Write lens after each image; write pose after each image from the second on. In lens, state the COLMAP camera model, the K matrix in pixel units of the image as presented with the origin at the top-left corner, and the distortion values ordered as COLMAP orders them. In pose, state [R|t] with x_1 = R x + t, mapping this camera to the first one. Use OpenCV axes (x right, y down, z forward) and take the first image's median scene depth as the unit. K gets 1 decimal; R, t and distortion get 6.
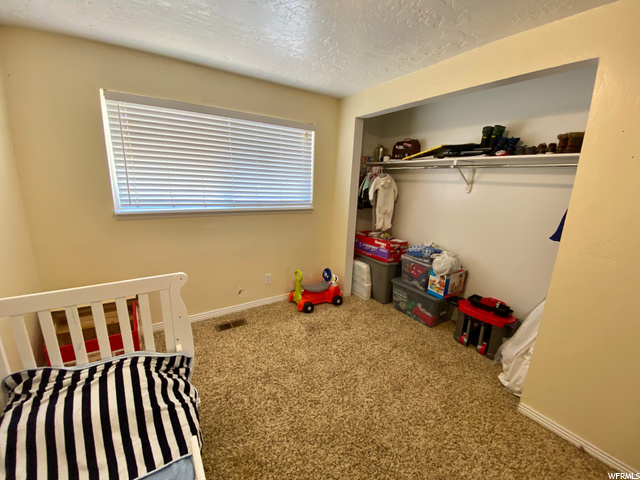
lens RADIAL K [[253.4, 0, 320.0], [0, 253.4, 240.0], [0, 0, 1]] dist [0.019775, -0.025296]
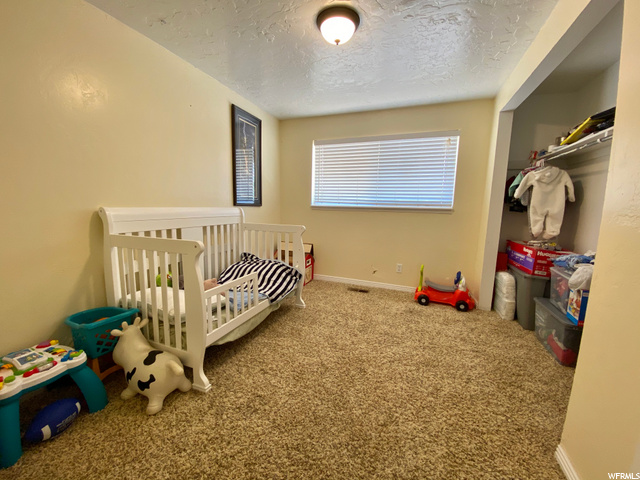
lens RADIAL K [[253.4, 0, 320.0], [0, 253.4, 240.0], [0, 0, 1]] dist [0.019775, -0.025296]
pose [[0.595280, 0.083955, -0.799121, 0.499826], [-0.182923, 0.982572, -0.033034, 0.130648], [0.782420, 0.165842, 0.600262, -0.006793]]
